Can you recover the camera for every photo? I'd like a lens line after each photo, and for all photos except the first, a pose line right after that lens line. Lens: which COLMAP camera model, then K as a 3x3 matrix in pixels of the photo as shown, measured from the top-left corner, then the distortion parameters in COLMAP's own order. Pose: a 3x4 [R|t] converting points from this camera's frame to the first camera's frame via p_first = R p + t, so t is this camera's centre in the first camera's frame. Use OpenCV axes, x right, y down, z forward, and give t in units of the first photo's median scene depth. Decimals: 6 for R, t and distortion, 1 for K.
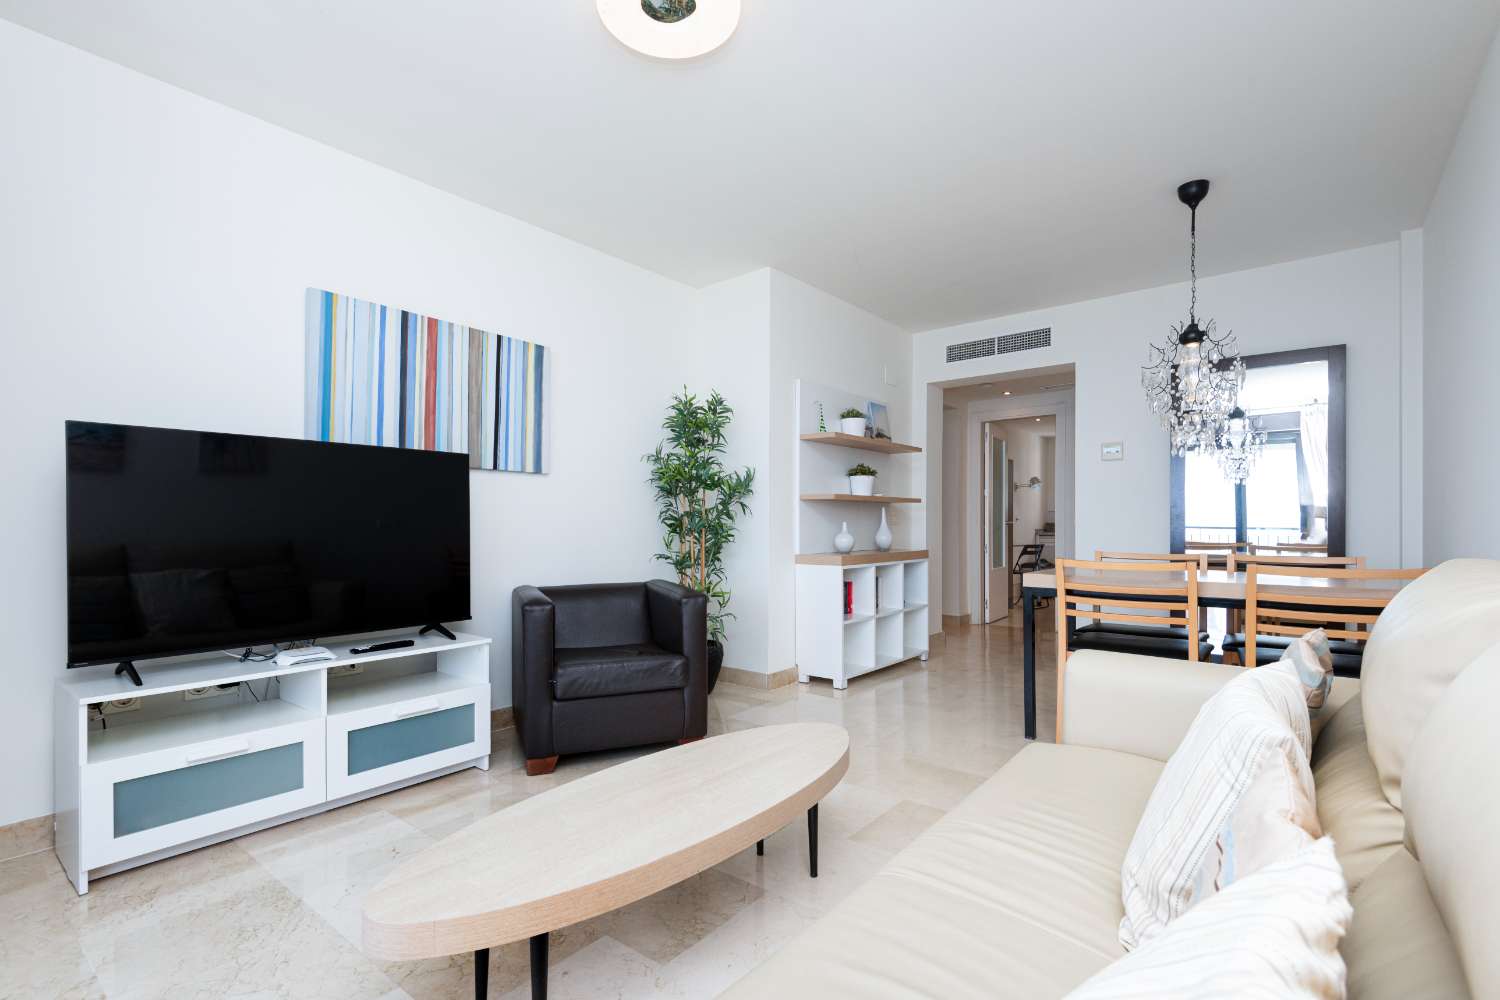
lens RADIAL K [[679.9, 0, 754.1], [0, 679.9, 523.4], [0, 0, 1]] dist [0.020768, -0.011395]
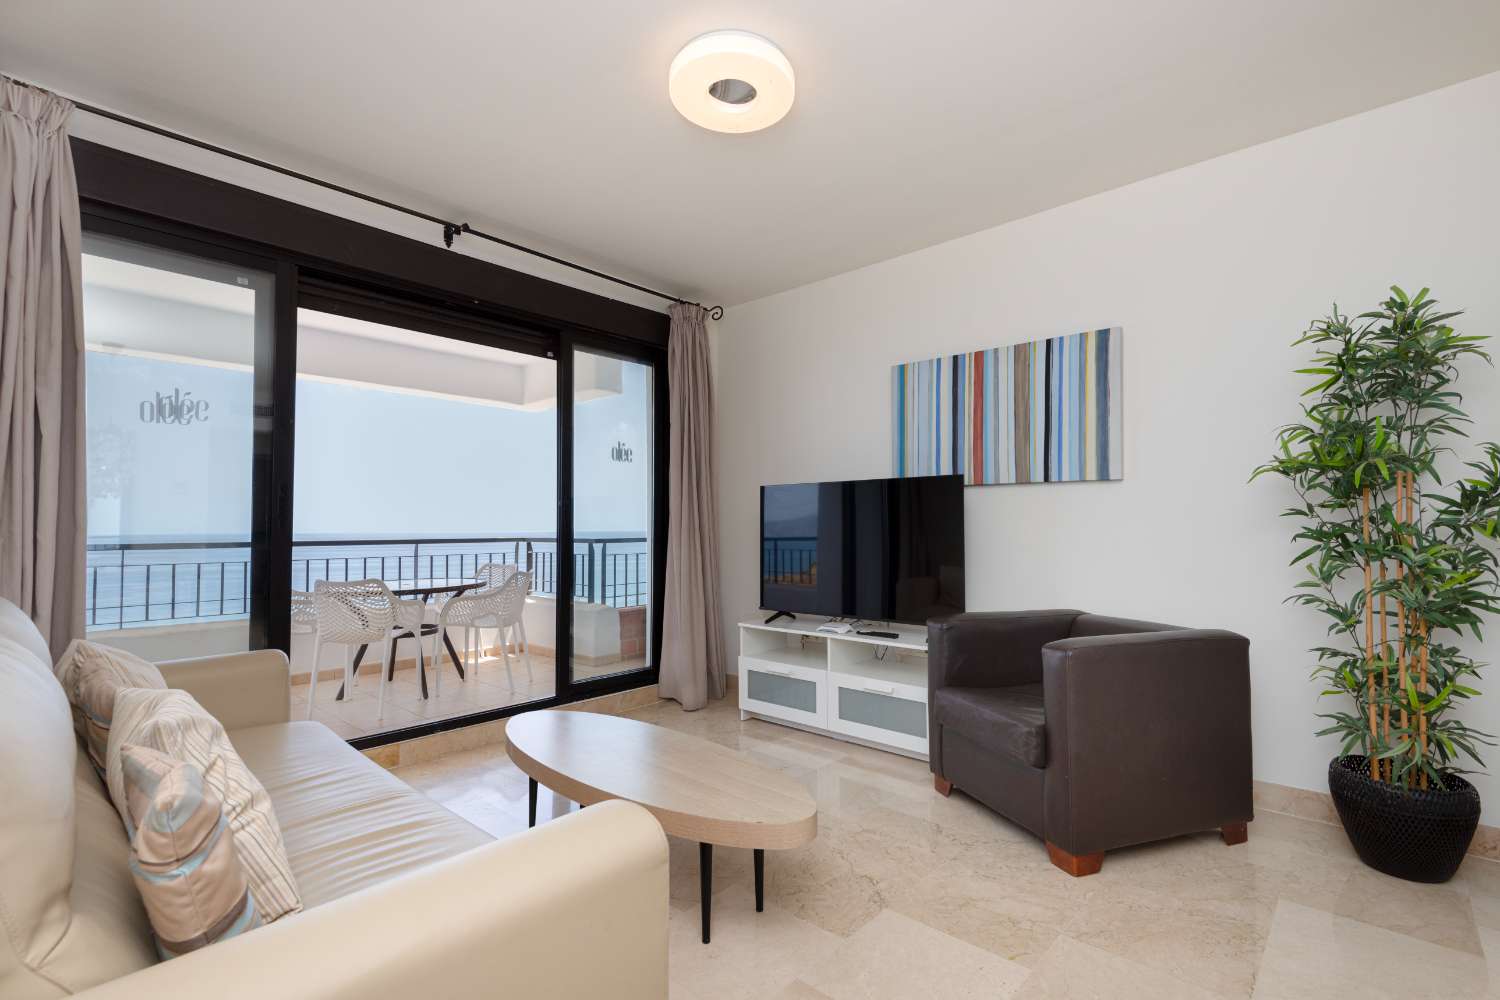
lens RADIAL K [[679.9, 0, 760.4], [0, 679.9, 500.9], [0, 0, 1]] dist [0.020768, -0.011395]
pose [[-0.051988, -0.035180, -0.998028, 0.587241], [0.003111, 0.999369, -0.035389, -0.020154], [0.998643, -0.004944, -0.051846, 0.651407]]
